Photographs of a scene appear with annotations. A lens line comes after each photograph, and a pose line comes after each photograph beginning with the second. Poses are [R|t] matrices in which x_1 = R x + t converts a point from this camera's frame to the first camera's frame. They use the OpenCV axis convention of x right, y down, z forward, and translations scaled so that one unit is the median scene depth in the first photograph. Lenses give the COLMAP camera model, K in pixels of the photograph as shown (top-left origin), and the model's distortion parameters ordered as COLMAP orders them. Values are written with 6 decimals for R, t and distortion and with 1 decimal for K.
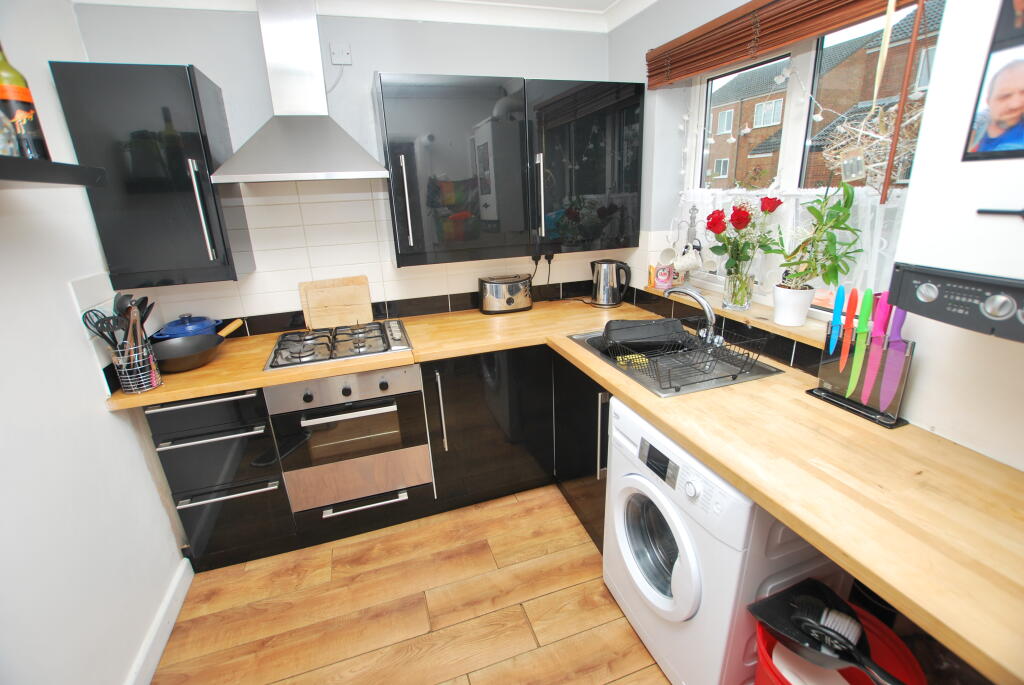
lens RADIAL K [[452.2, 0, 515.6], [0, 452.2, 341.3], [0, 0, 1]] dist [-0.025572, 0.002020]
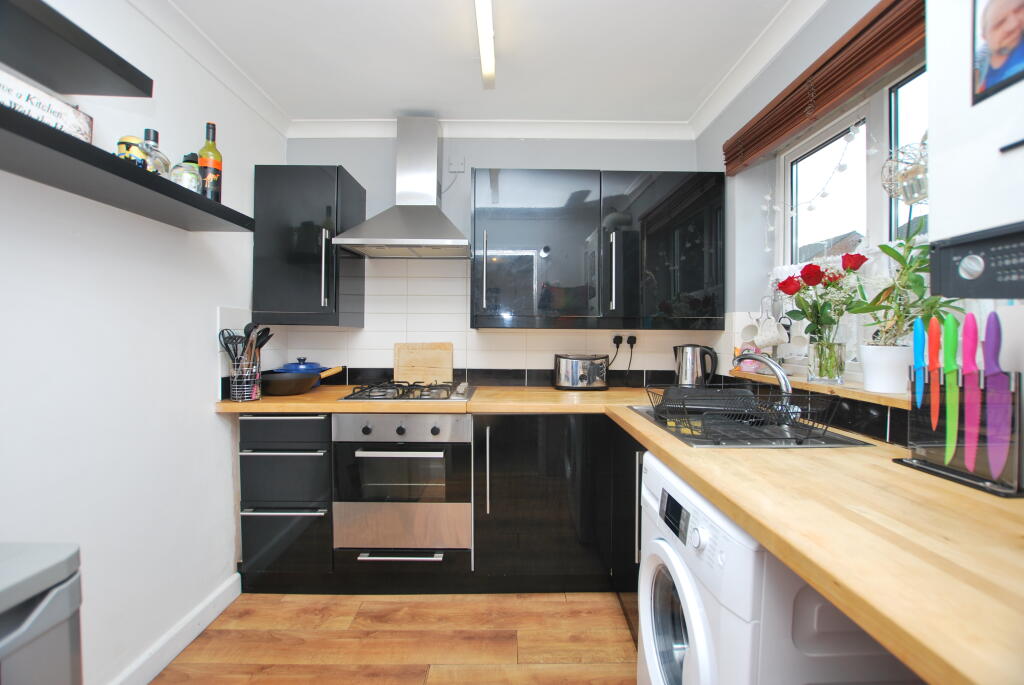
lens RADIAL K [[452.2, 0, 515.9], [0, 452.2, 341.6], [0, 0, 1]] dist [-0.025572, 0.002020]
pose [[0.949309, 0.049756, -0.310381, 0.200172], [-0.138575, 0.952512, -0.271142, 0.163746], [0.282151, 0.300409, 0.911123, 0.049970]]
